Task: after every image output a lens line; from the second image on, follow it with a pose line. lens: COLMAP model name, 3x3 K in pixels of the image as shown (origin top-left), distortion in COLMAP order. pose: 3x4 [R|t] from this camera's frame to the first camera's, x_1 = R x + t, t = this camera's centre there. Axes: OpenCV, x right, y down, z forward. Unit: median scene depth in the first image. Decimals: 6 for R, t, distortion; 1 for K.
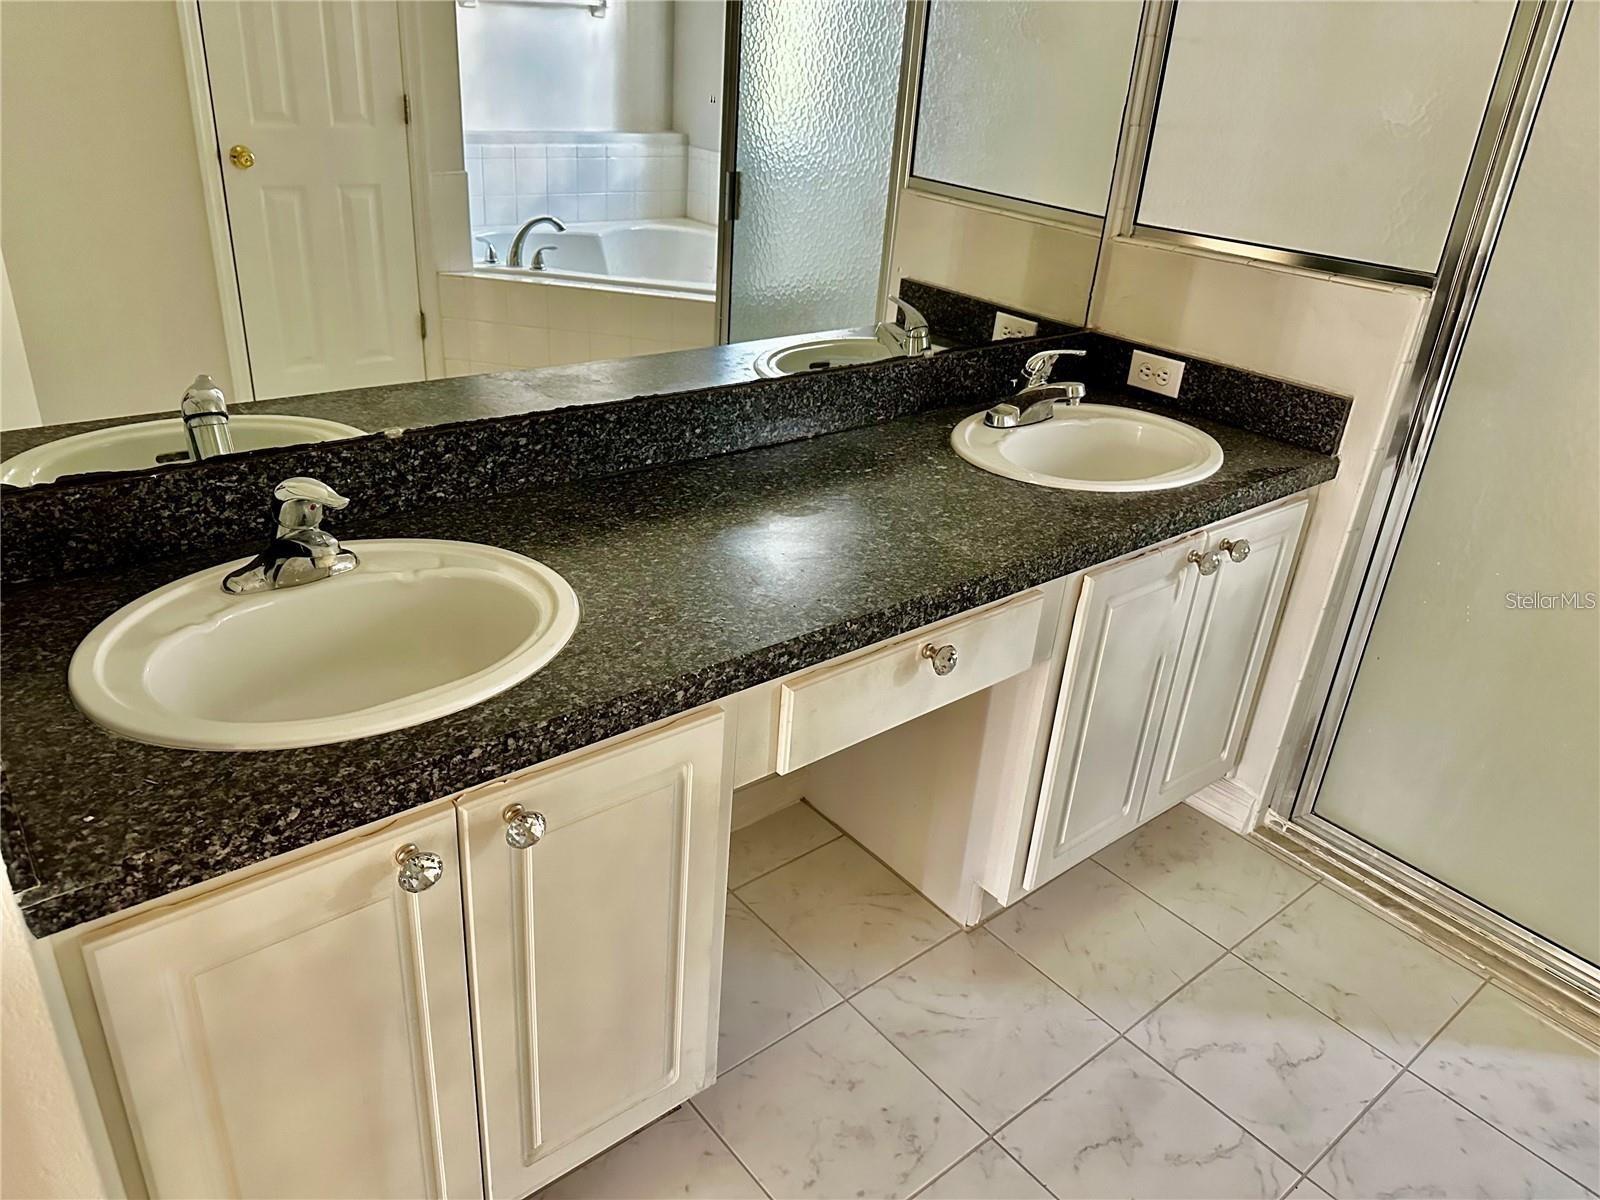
lens RADIAL K [[1136.9, 0, 797.2], [0, 1136.9, 592.6], [0, 0, 1]] dist [0.006187, -0.002549]
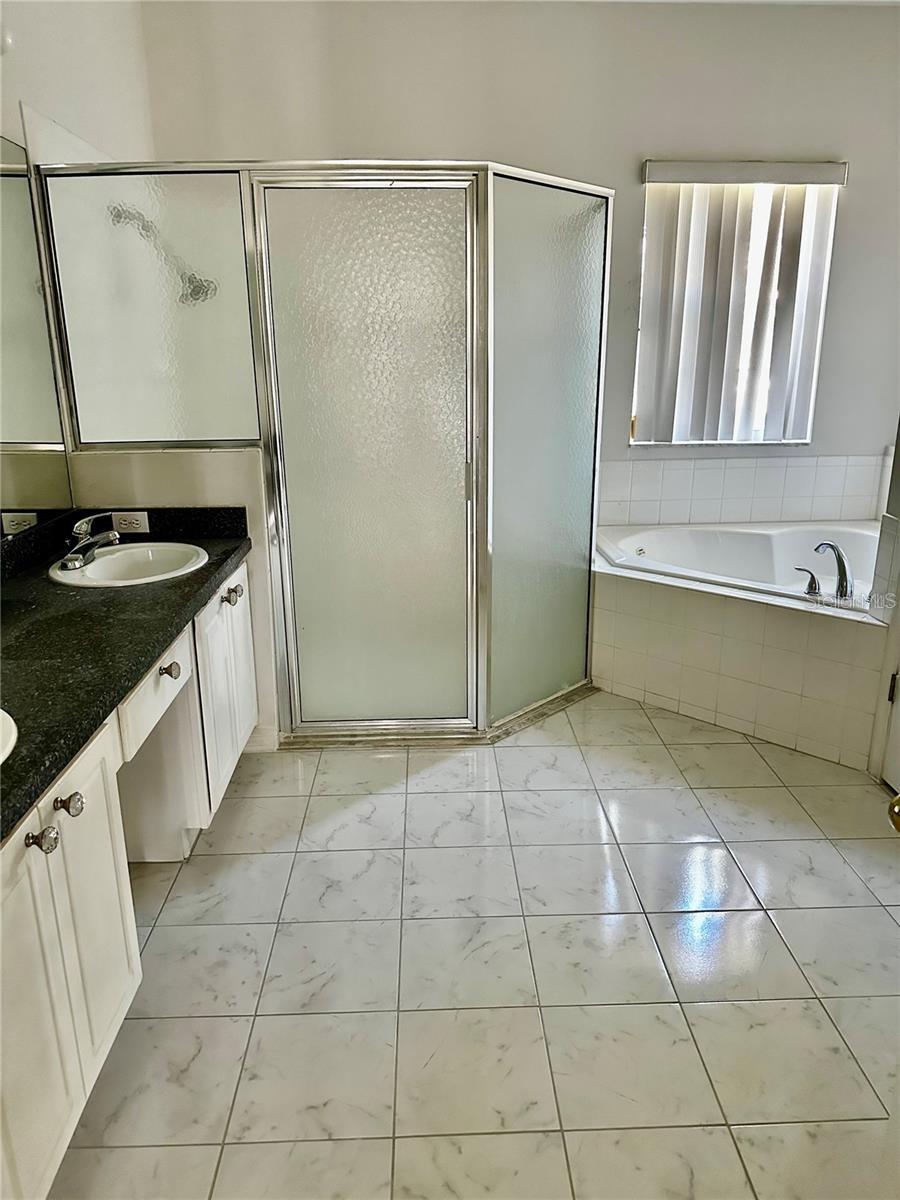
lens RADIAL K [[852.7, 0, 450.9], [0, 852.7, 603.5], [0, 0, 1]] dist [0.006187, -0.002549]
pose [[0.605183, -0.285571, 0.743104, -0.424888], [0.381794, 0.923207, 0.043851, 0.051412], [-0.698561, 0.257174, 0.667738, -0.169944]]
